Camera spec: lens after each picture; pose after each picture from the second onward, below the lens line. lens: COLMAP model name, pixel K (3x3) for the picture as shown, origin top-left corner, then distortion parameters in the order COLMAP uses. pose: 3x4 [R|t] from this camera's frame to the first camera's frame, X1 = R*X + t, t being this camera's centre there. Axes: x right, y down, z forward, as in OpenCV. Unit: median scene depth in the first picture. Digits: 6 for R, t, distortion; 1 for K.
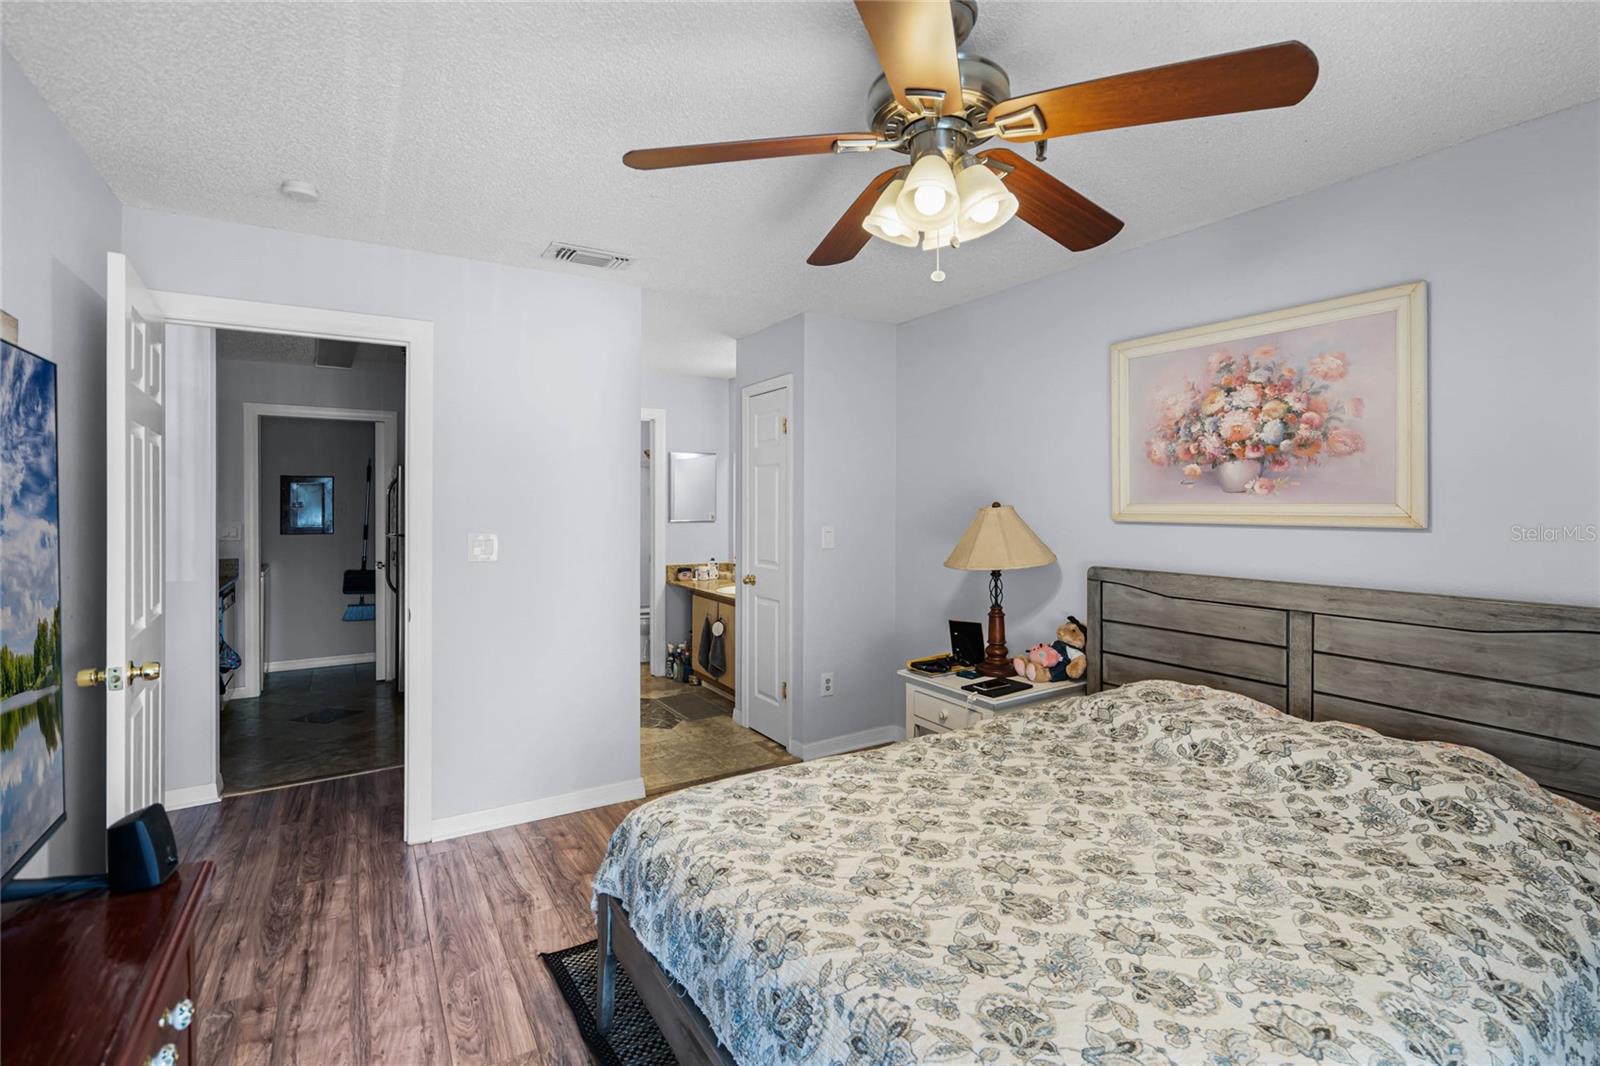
lens RADIAL K [[733.1, 0, 797.4], [0, 733.1, 518.7], [0, 0, 1]] dist [0.001451, 0.001127]
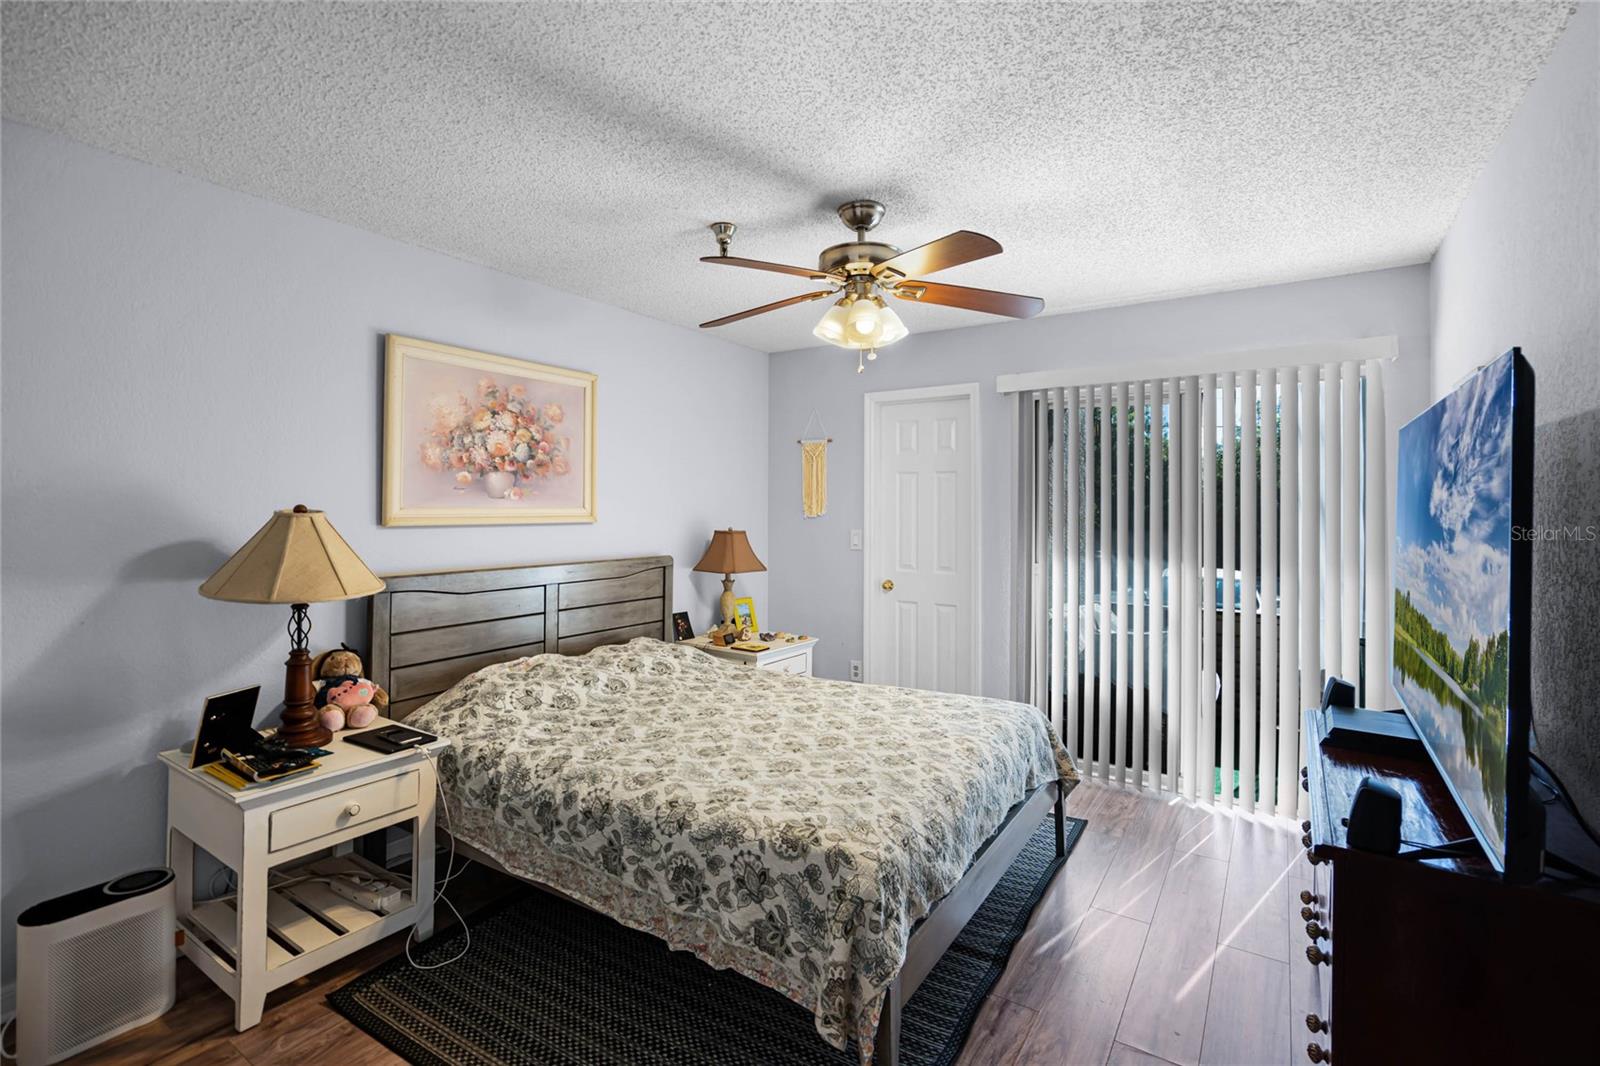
lens RADIAL K [[733.1, 0, 797.9], [0, 733.1, 535.3], [0, 0, 1]] dist [0.001451, 0.001127]
pose [[-0.408977, -0.043566, 0.911504, -0.766916], [0.006924, 0.998683, 0.050840, -0.034150], [-0.912518, 0.027104, -0.408137, 1.107861]]
